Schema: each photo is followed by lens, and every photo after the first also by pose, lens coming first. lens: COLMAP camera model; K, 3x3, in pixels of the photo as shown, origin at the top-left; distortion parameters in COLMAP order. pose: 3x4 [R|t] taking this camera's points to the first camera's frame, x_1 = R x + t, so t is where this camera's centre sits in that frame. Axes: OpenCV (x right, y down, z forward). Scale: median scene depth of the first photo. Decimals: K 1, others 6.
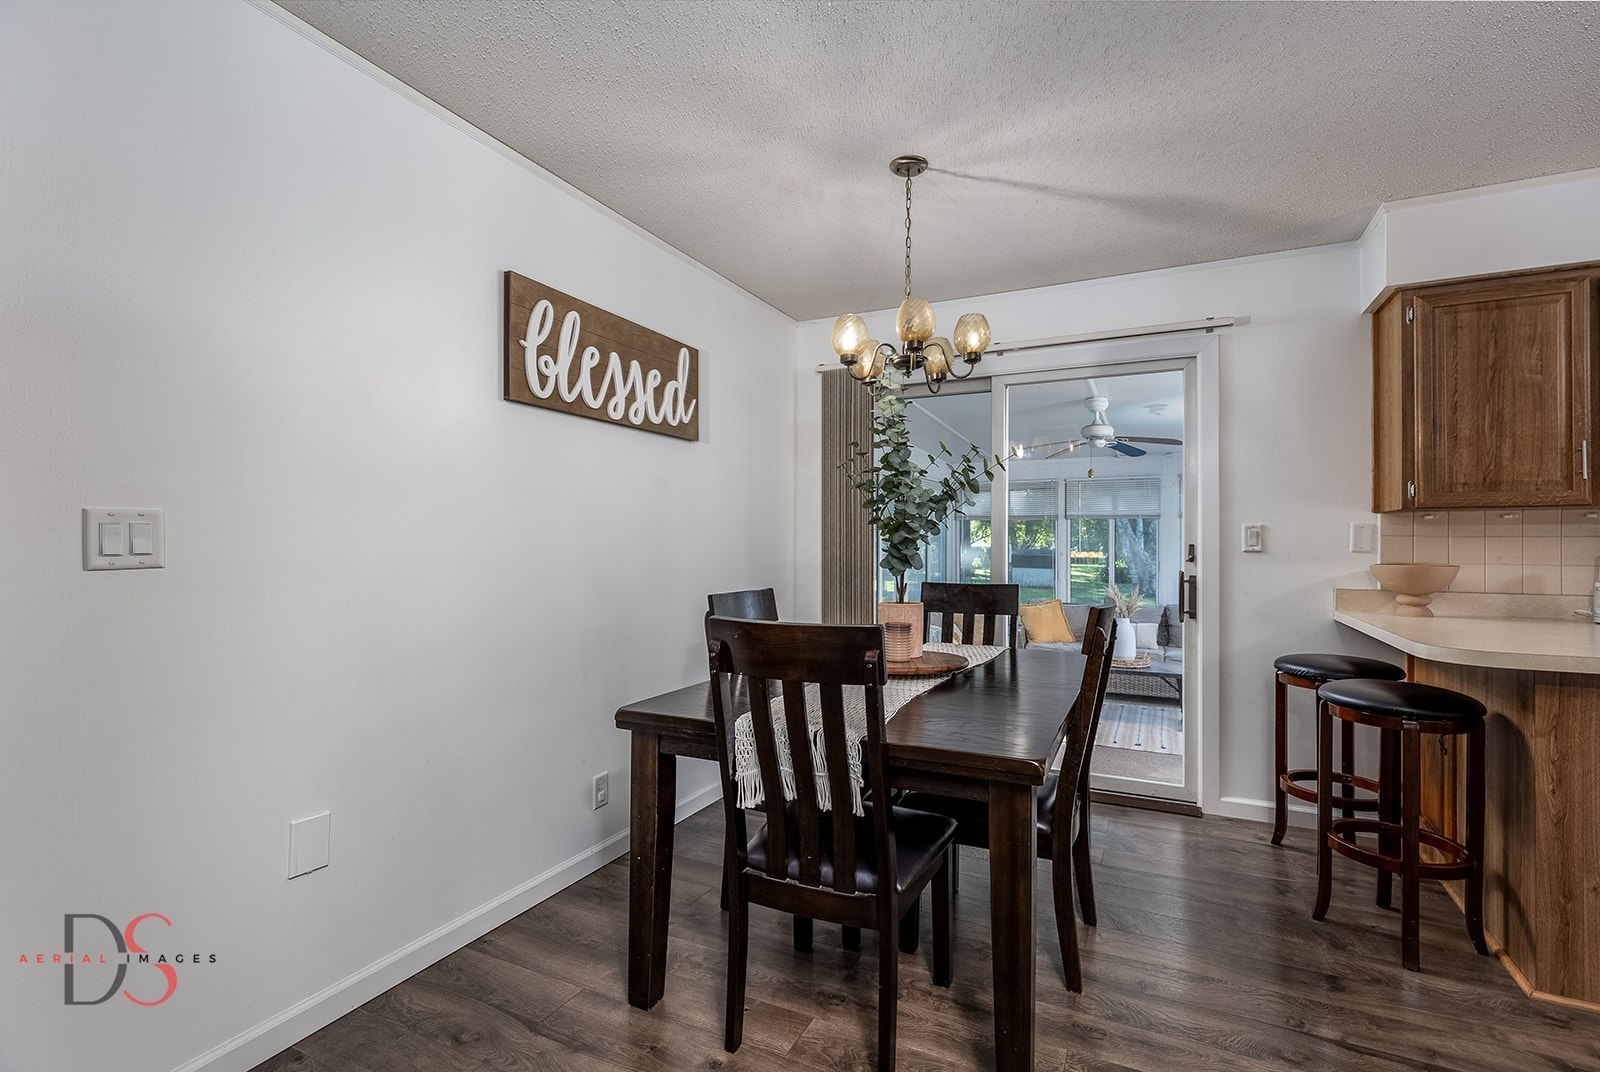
lens RADIAL K [[725.2, 0, 825.5], [0, 725.2, 539.7], [0, 0, 1]] dist [-0.001505, -0.000177]
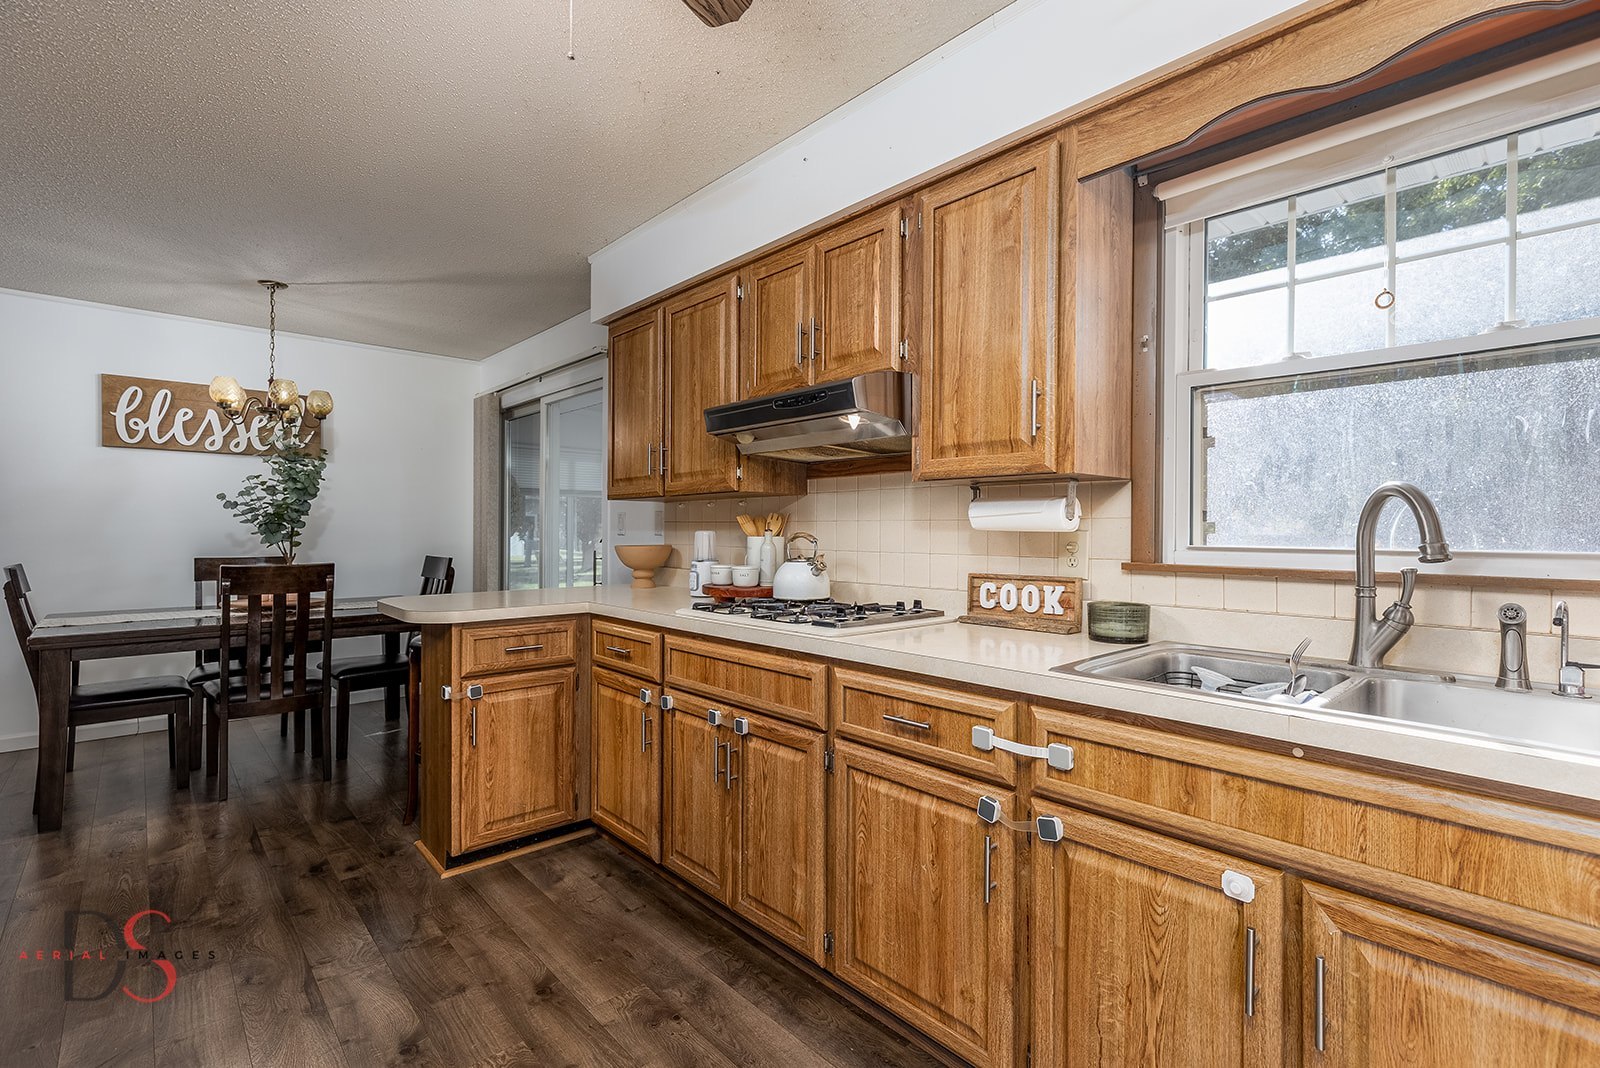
lens RADIAL K [[710.0, 0, 800.0], [0, 710.0, 534.0], [0, 0, 1]] dist [0.000641, 0.000168]
pose [[0.930989, 0.007224, -0.364976, 1.720501], [-0.003204, 0.999927, 0.011617, 0.001183], [0.365034, -0.009646, 0.930944, -0.017164]]
